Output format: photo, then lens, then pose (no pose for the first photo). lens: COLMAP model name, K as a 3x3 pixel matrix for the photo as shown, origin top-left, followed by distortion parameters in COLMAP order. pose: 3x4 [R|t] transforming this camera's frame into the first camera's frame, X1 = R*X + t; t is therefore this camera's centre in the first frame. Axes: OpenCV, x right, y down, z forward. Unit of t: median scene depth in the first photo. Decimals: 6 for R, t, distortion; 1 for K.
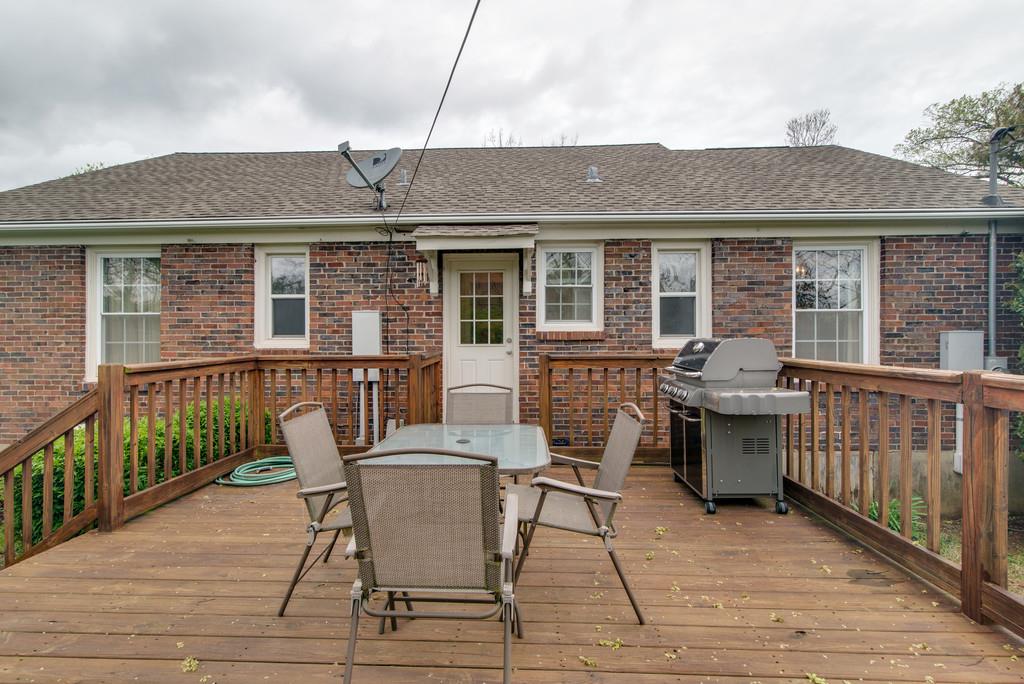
lens RADIAL K [[467.5, 0, 512.1], [0, 467.5, 339.3], [0, 0, 1]] dist [0.004238, 0.000619]
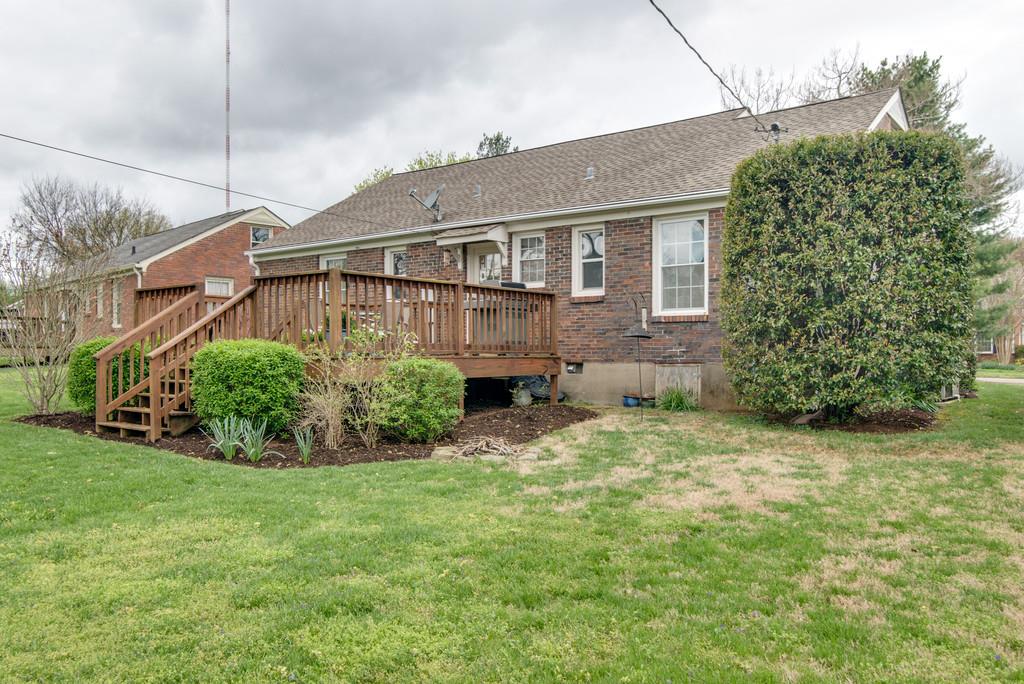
lens RADIAL K [[759.3, 0, 511.2], [0, 759.3, 352.1], [0, 0, 1]] dist [0.001134, -0.002203]
pose [[0.829126, 0.003116, -0.559053, 1.497551], [-0.006218, 0.999974, -0.003648, 0.207024], [0.559028, 0.006501, 0.829124, -1.143015]]
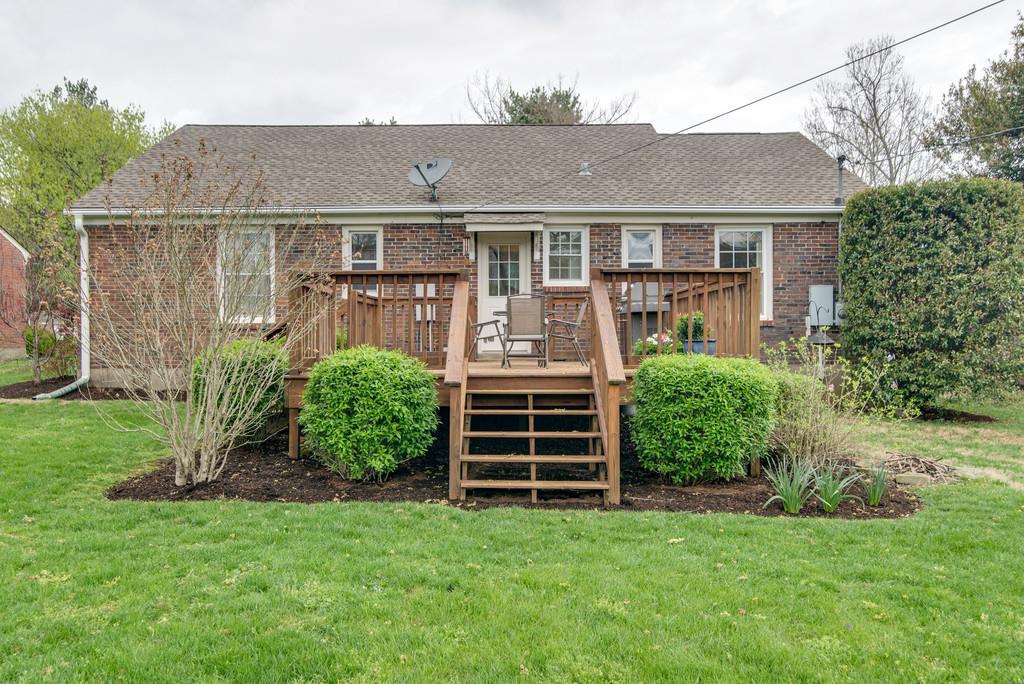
lens RADIAL K [[759.3, 0, 511.6], [0, 759.3, 339.4], [0, 0, 1]] dist [0.001134, -0.002203]
pose [[0.999032, -0.000693, 0.043994, -0.148011], [0.001132, 0.999950, -0.009964, 0.169499], [-0.043985, 0.010004, 0.998982, -1.331437]]
